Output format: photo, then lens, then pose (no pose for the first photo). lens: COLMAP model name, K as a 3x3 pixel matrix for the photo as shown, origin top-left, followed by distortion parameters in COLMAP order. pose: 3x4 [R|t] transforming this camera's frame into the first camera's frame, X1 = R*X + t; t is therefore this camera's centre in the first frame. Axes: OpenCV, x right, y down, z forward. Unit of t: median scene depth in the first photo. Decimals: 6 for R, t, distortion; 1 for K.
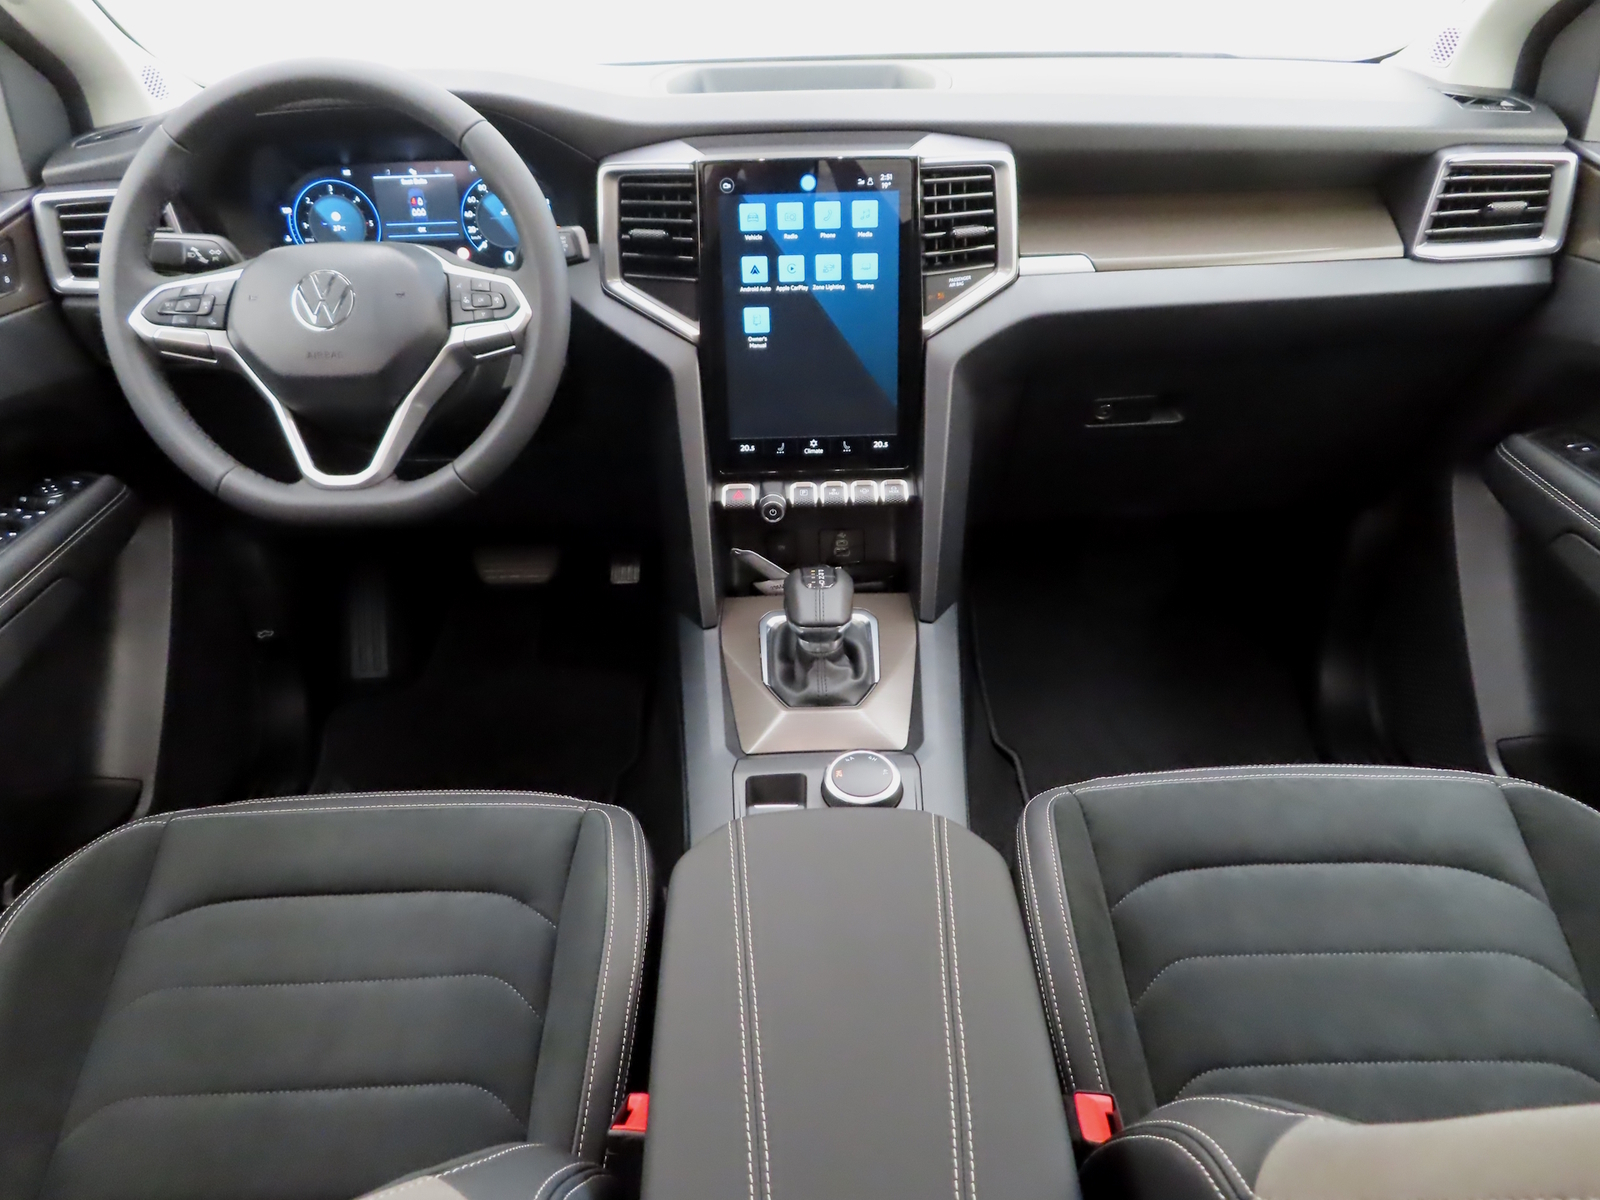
lens RADIAL K [[1112.1, 0, 800.0], [0, 1112.1, 600.0], [0, 0, 1]] dist [-0.002522, 0.000483]
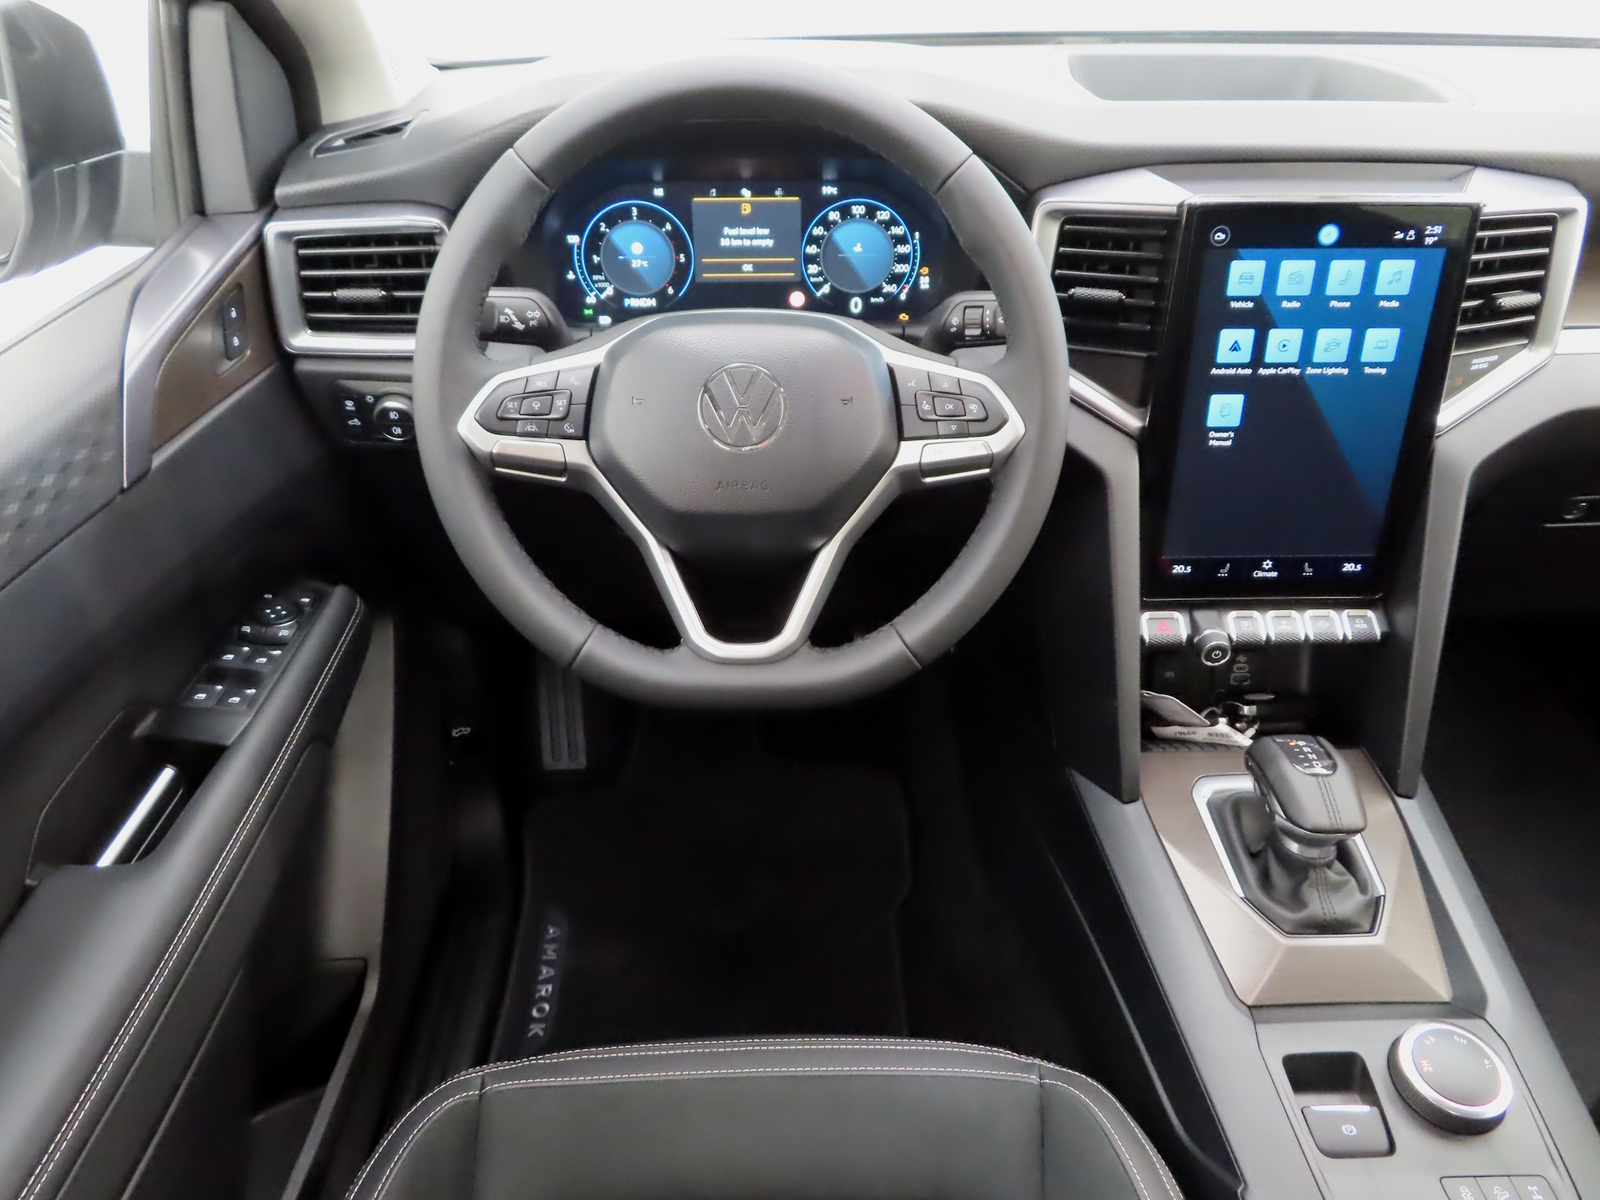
lens RADIAL K [[1112.1, 0, 800.0], [0, 1112.1, 600.0], [0, 0, 1]] dist [-0.002522, 0.000483]
pose [[0.999624, 0.015815, 0.022390, -0.347832], [-0.016914, 0.998617, 0.049776, -0.157305], [-0.021572, -0.050136, 0.998509, 0.245627]]
